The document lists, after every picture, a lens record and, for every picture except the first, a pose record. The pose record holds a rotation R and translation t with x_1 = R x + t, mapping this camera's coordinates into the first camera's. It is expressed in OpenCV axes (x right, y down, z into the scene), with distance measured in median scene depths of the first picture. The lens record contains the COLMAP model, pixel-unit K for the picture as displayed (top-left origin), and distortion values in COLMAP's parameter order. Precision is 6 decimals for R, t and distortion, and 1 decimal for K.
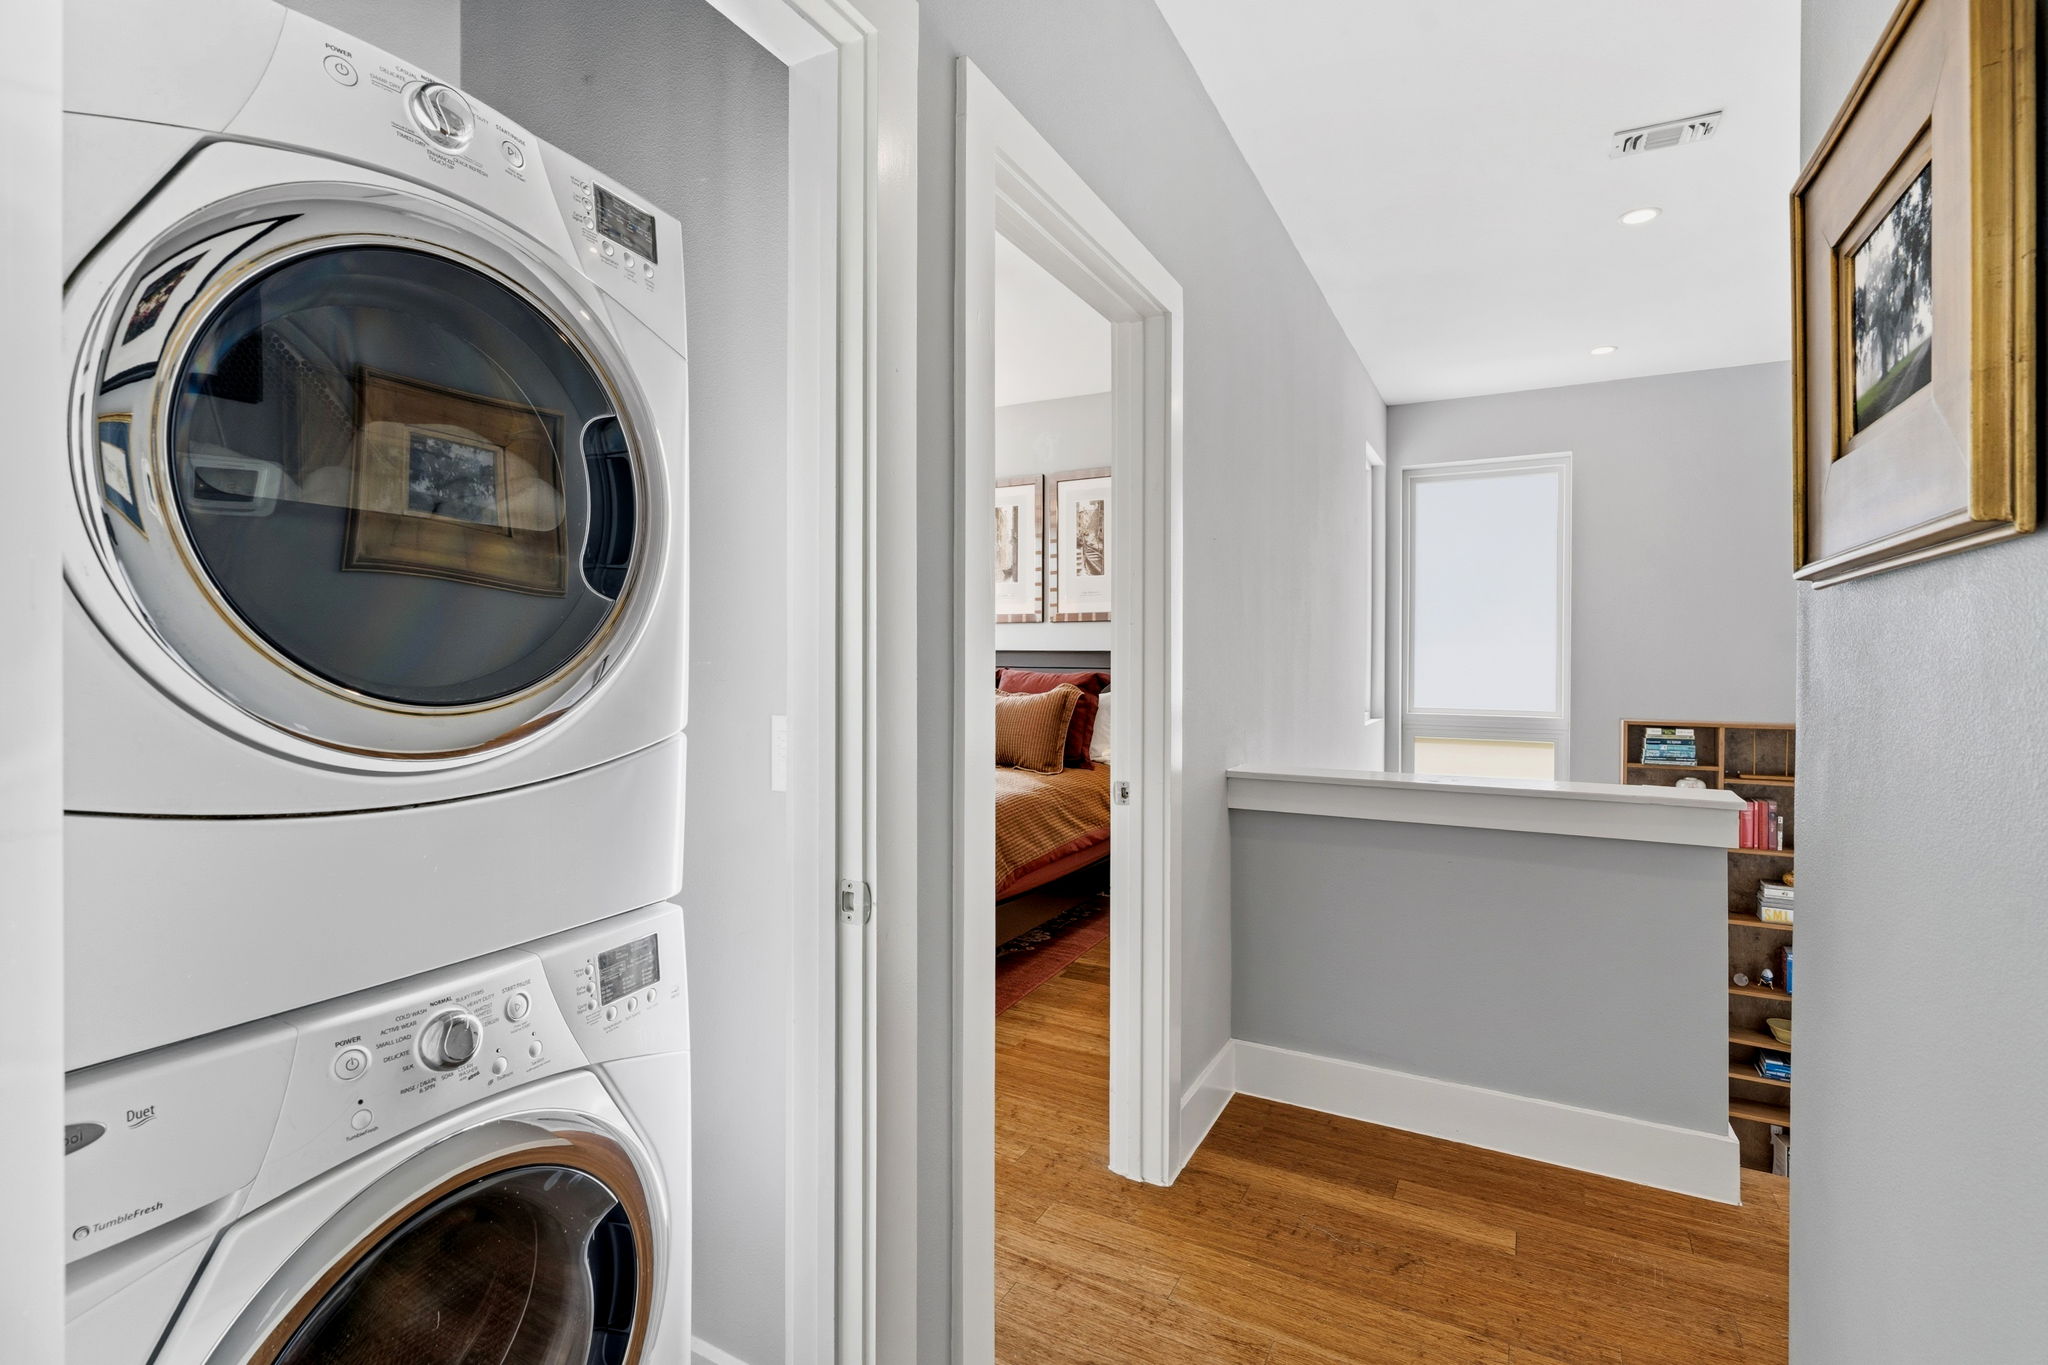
lens RADIAL K [[940.5, 0, 1024.4], [0, 940.5, 668.7], [0, 0, 1]] dist [-0.005500, -0.000578]
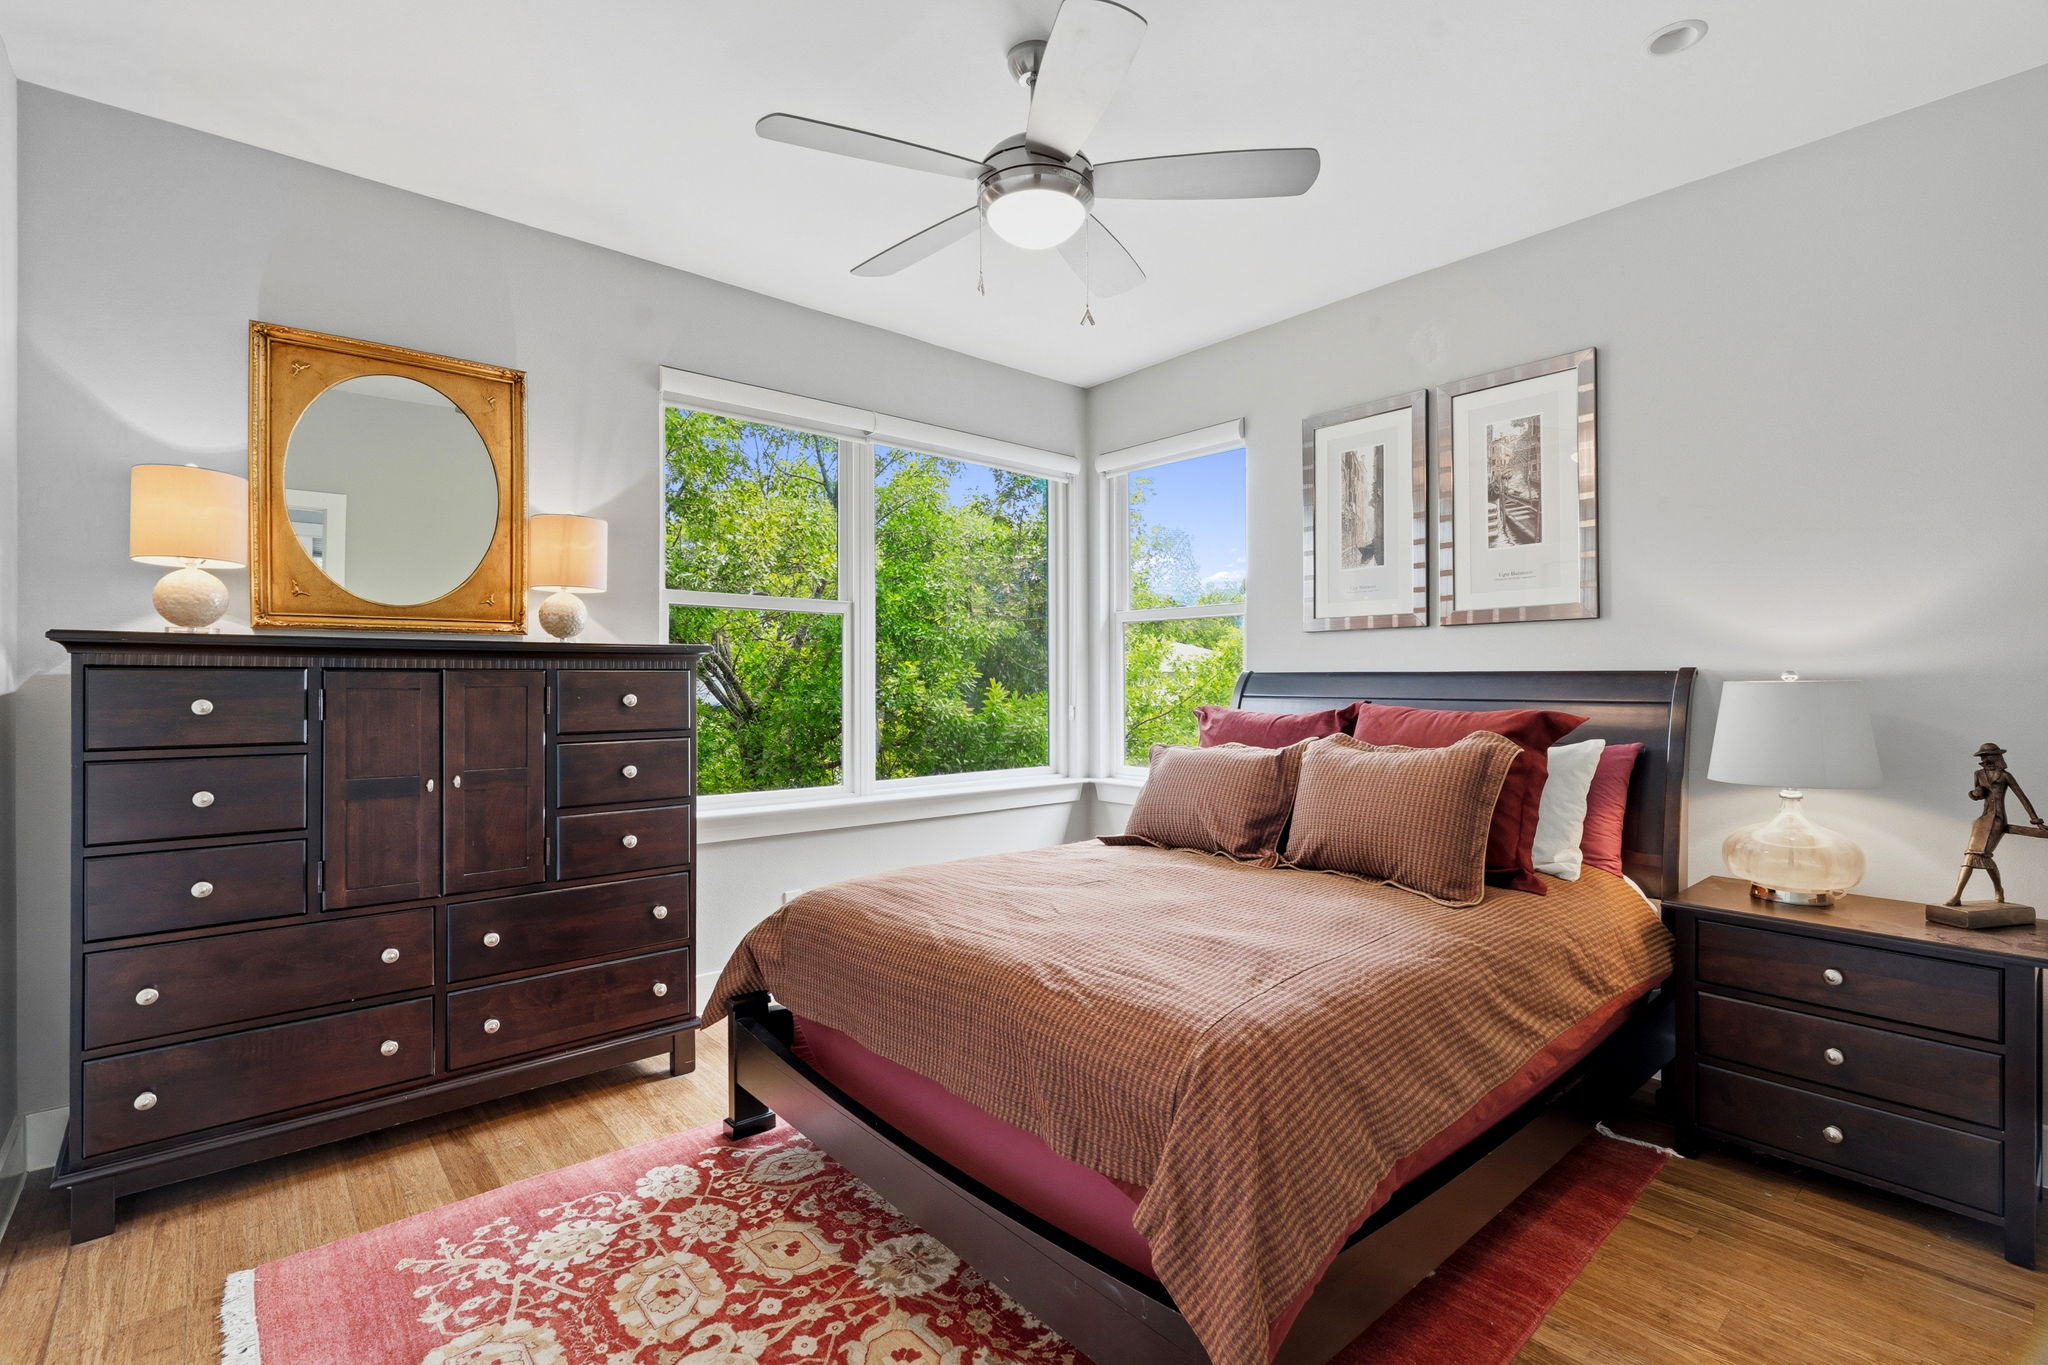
lens RADIAL K [[940.5, 0, 1019.3], [0, 940.5, 684.8], [0, 0, 1]] dist [-0.005500, -0.000578]
pose [[0.933504, -0.007055, -0.358497, -0.010411], [0.003636, 0.999941, -0.010210, -0.005593], [0.358548, 0.008227, 0.933475, 0.330291]]
